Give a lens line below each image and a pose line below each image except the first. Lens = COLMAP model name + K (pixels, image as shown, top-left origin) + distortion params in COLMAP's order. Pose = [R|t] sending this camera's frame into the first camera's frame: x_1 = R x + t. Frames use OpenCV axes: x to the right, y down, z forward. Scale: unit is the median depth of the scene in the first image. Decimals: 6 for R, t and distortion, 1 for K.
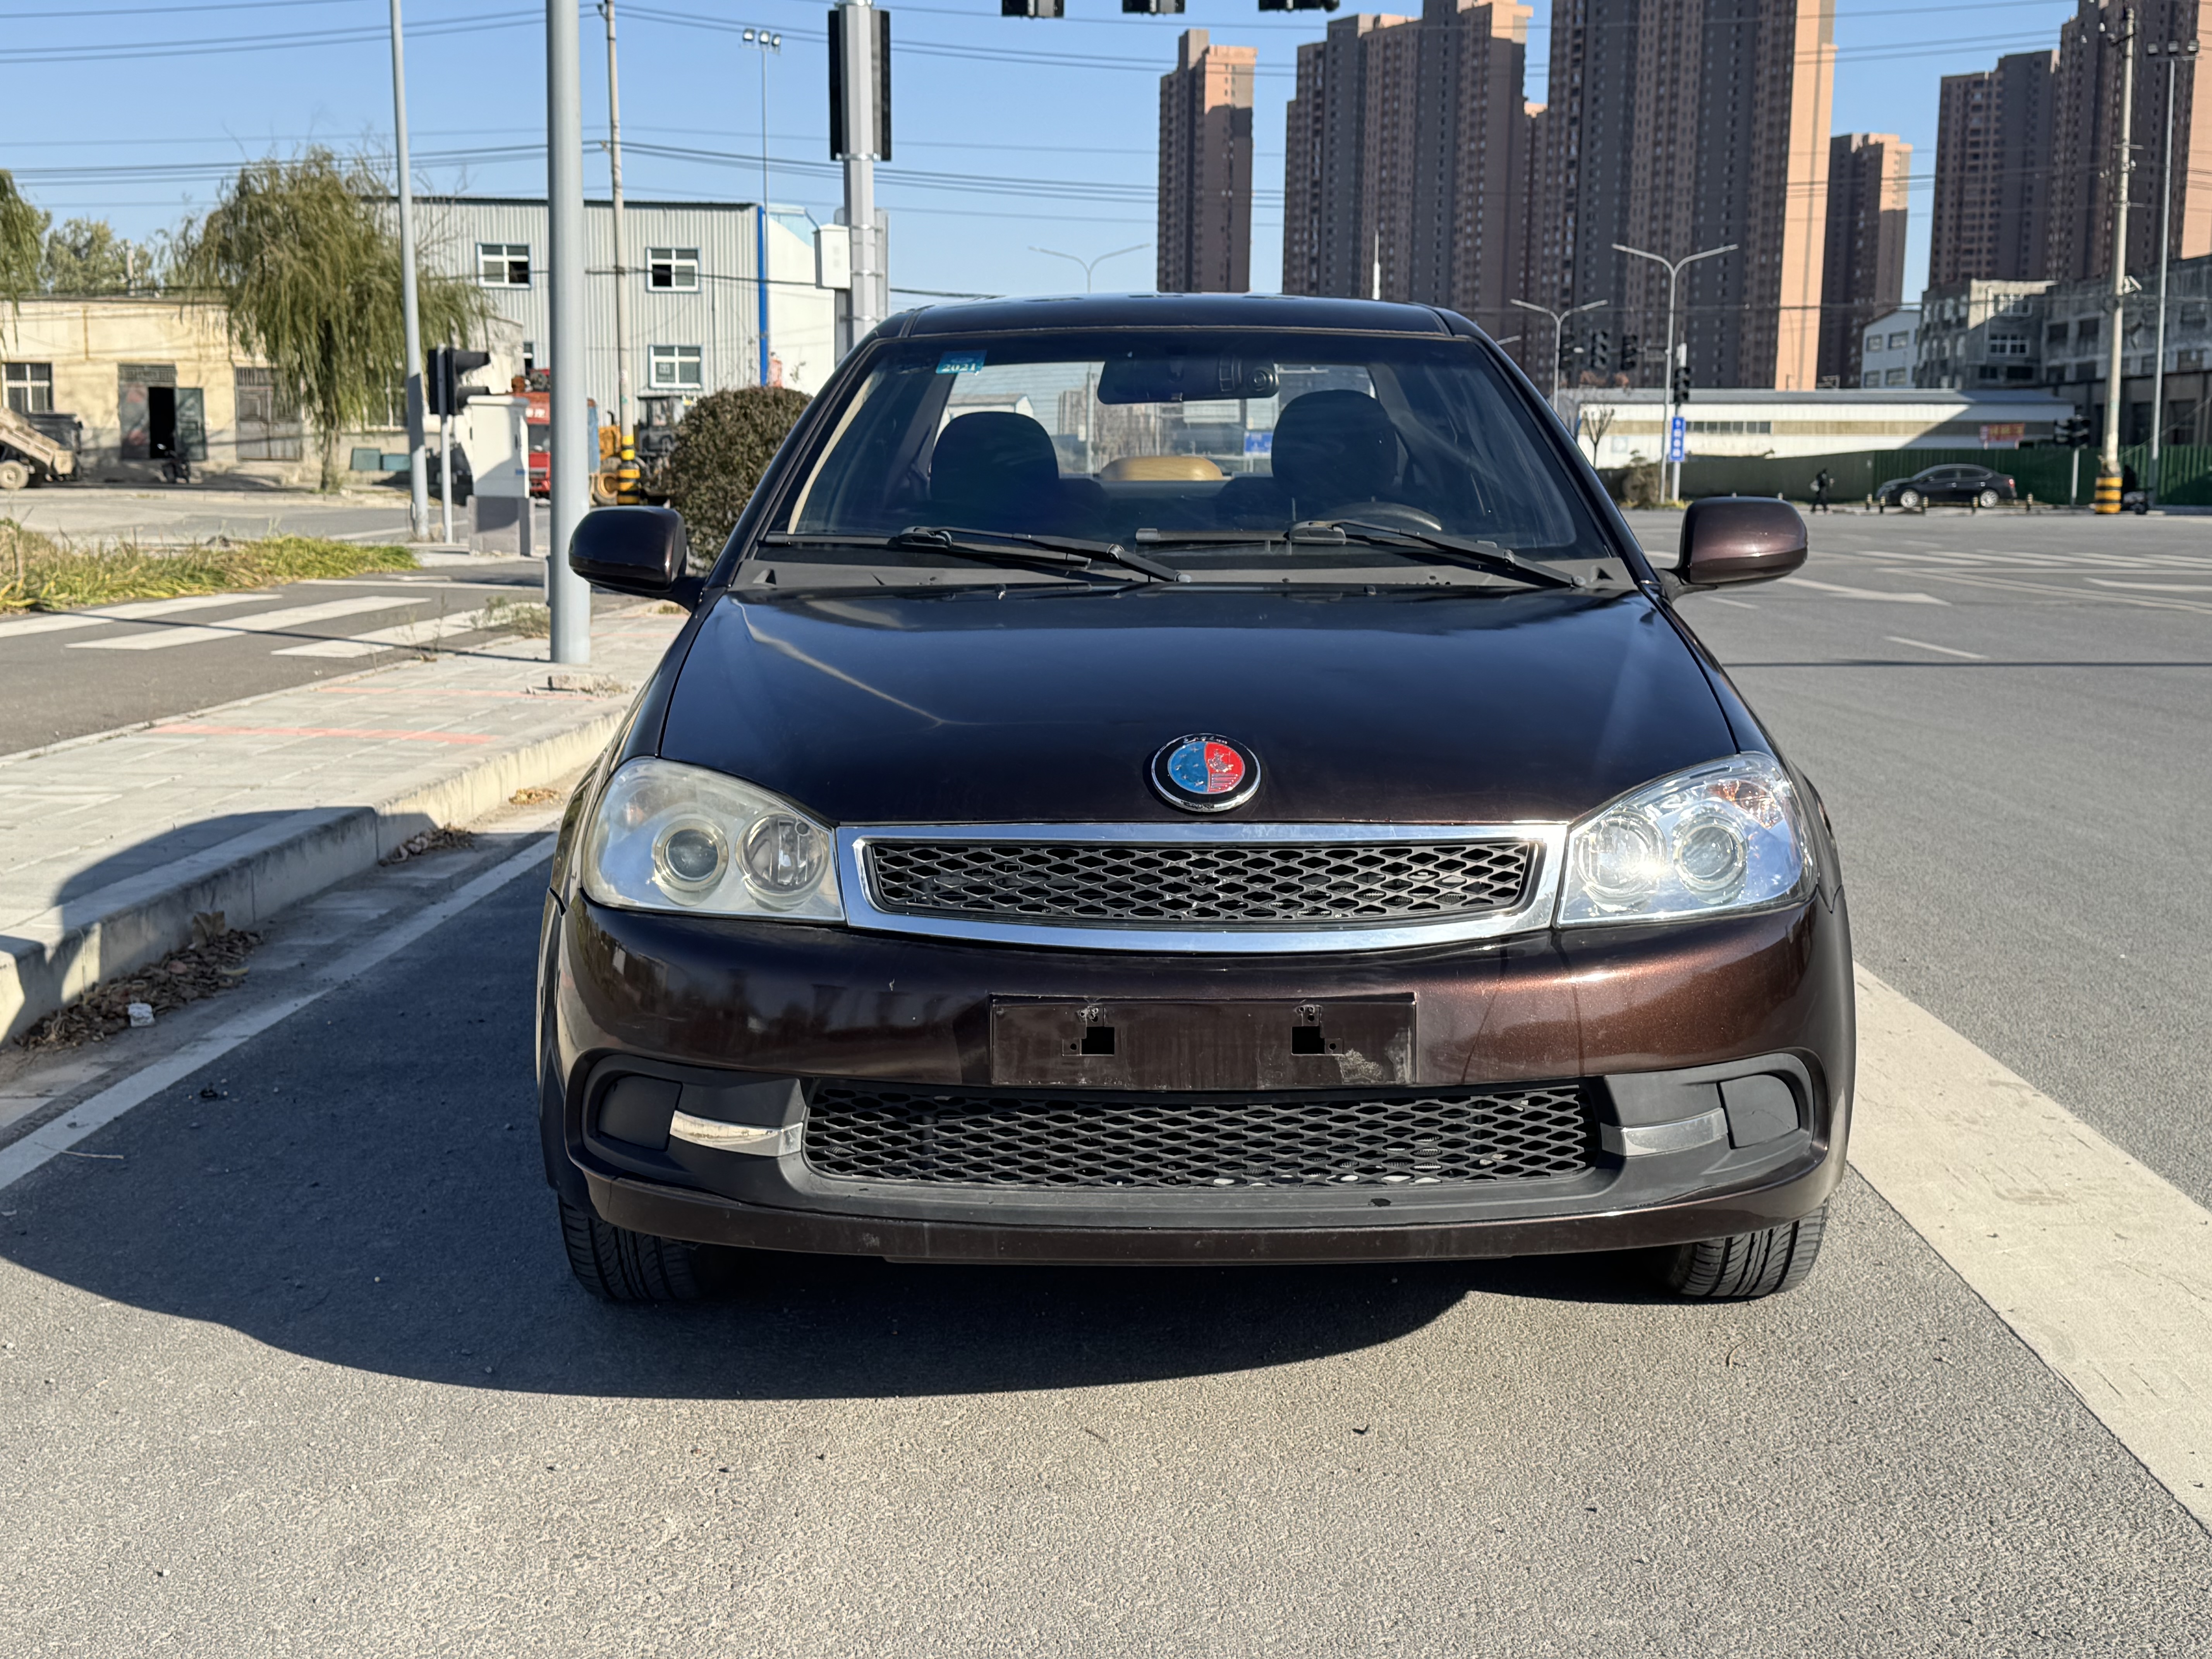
lens RADIAL K [[2572.1, 0, 1106.0], [0, 2572.1, 829.5], [0, 0, 1]] dist [0.218002, -0.505199]
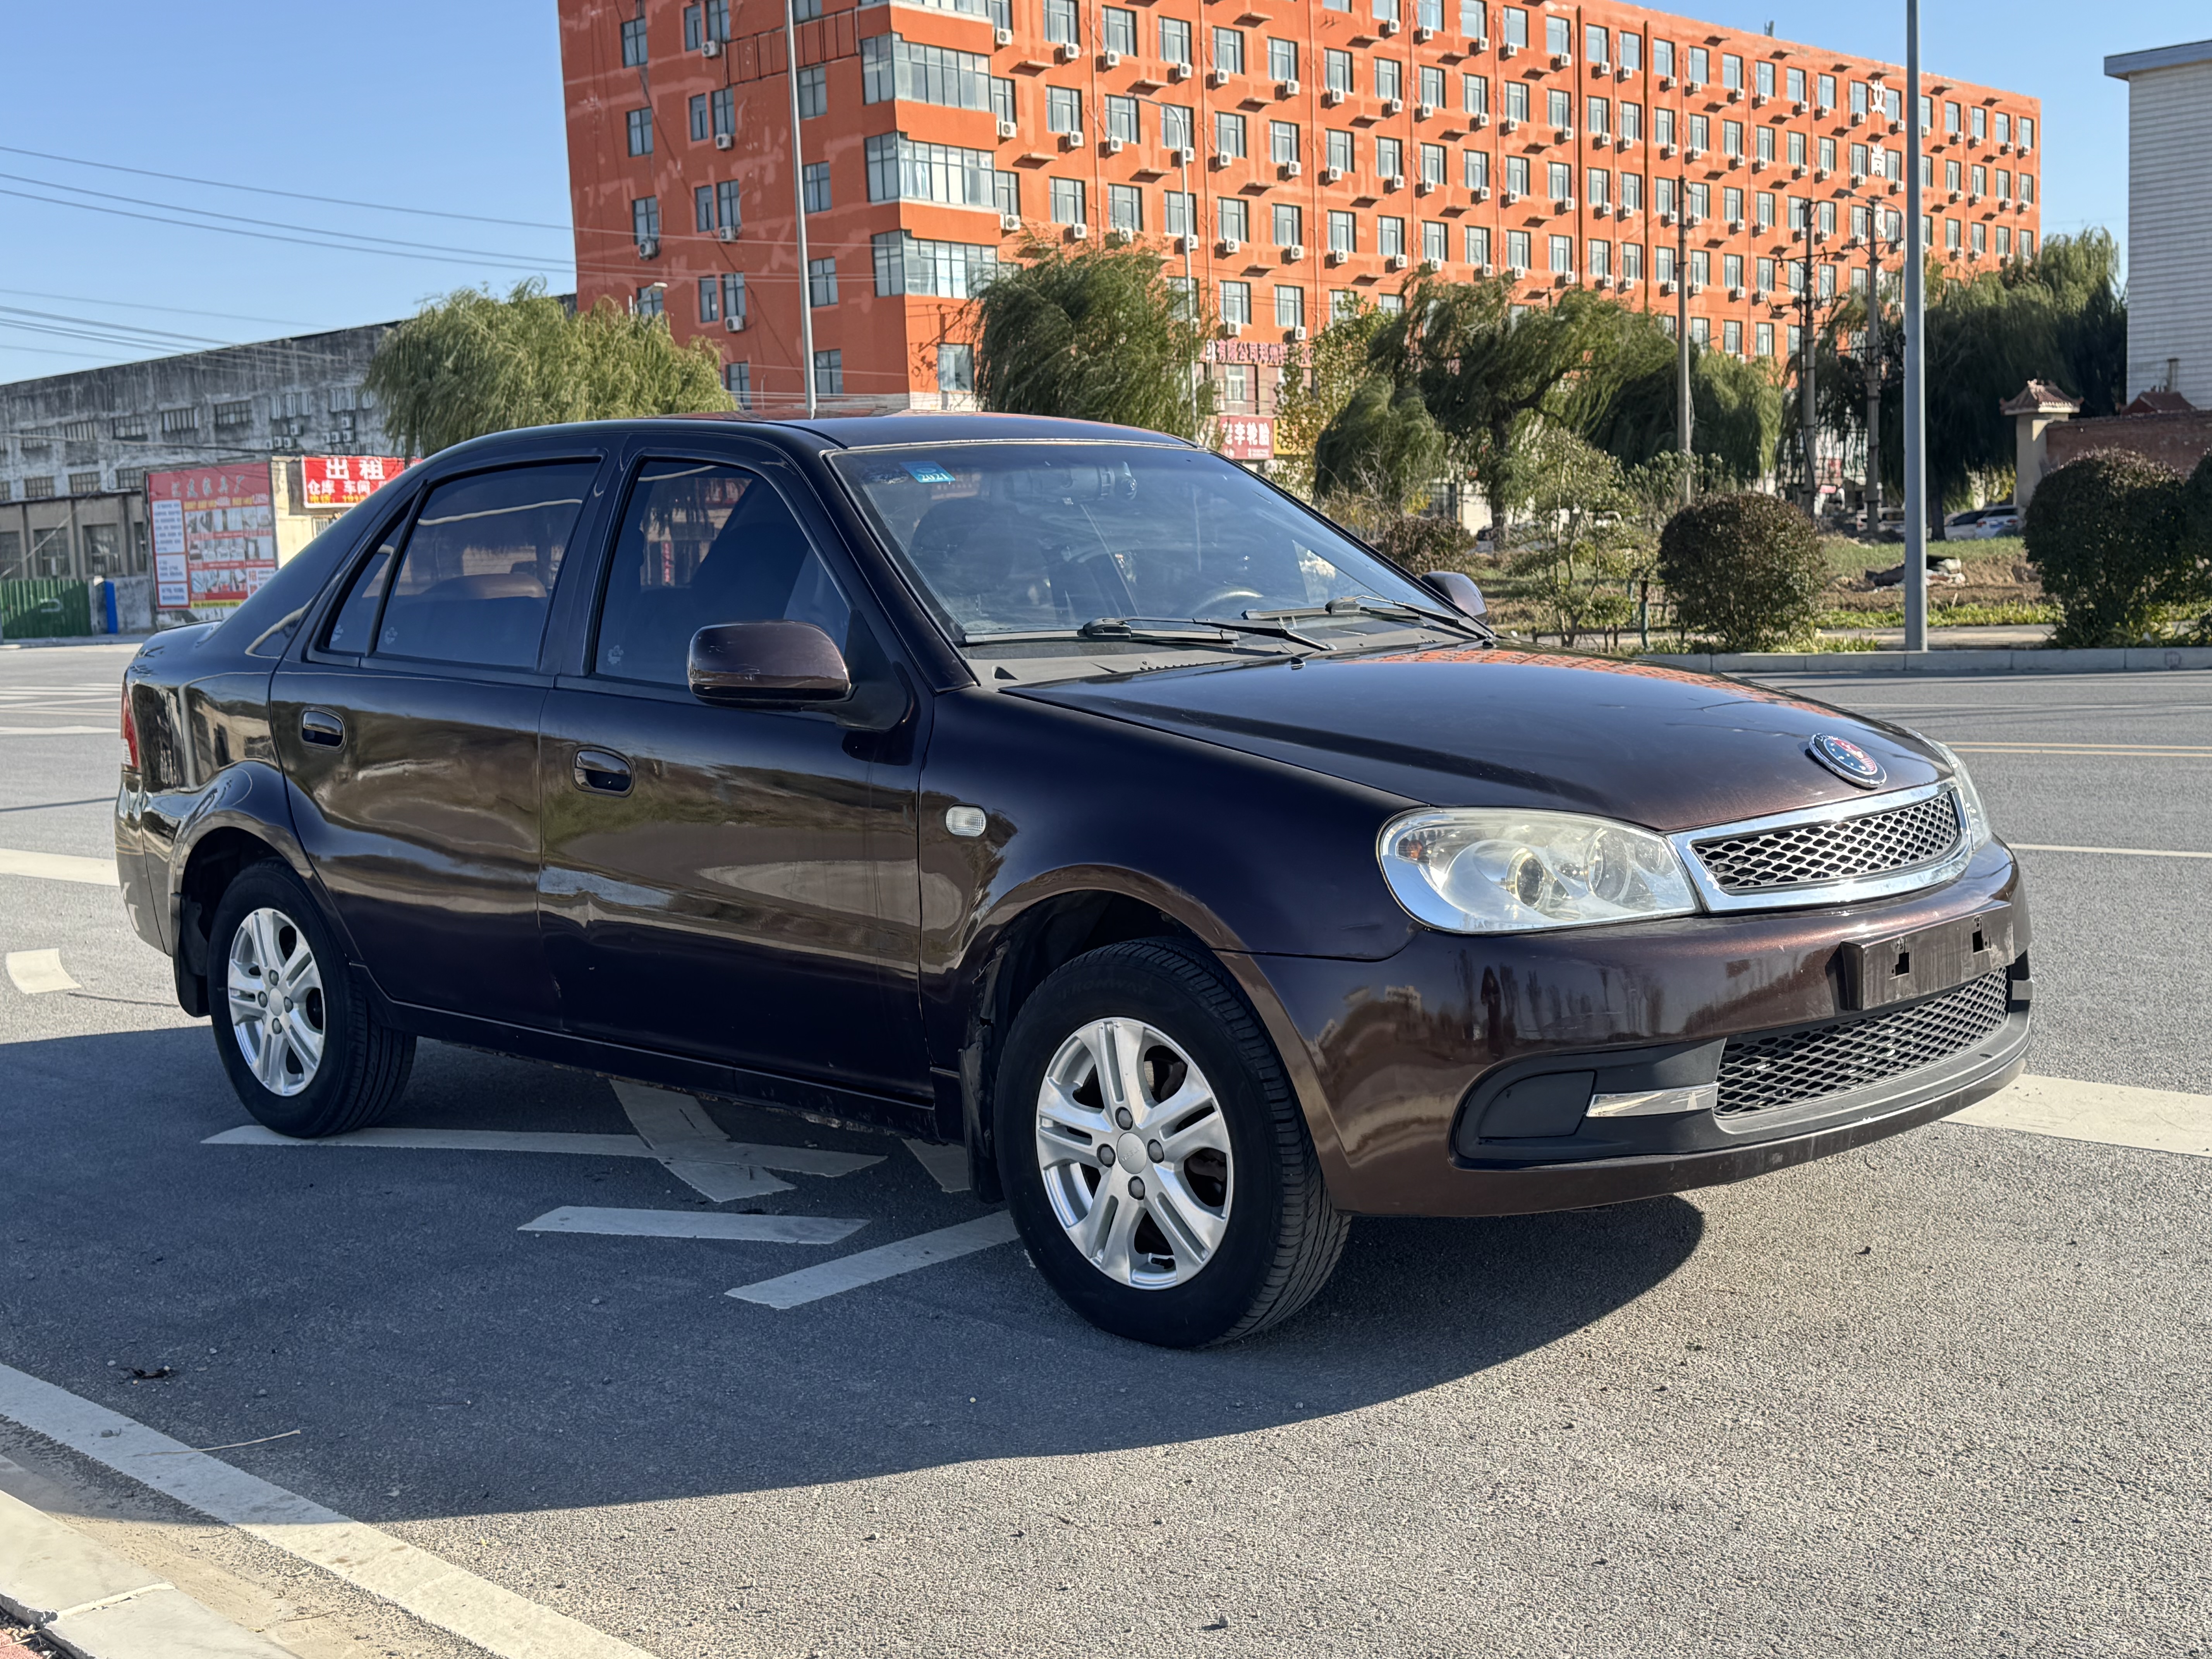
lens RADIAL K [[2572.1, 0, 1106.0], [0, 2572.1, 829.5], [0, 0, 1]] dist [0.218002, -0.505199]
pose [[0.679769, -0.106913, 0.725592, -0.467730], [0.140285, 0.990006, 0.014447, -0.023495], [-0.719885, 0.091969, 0.687974, 0.136917]]
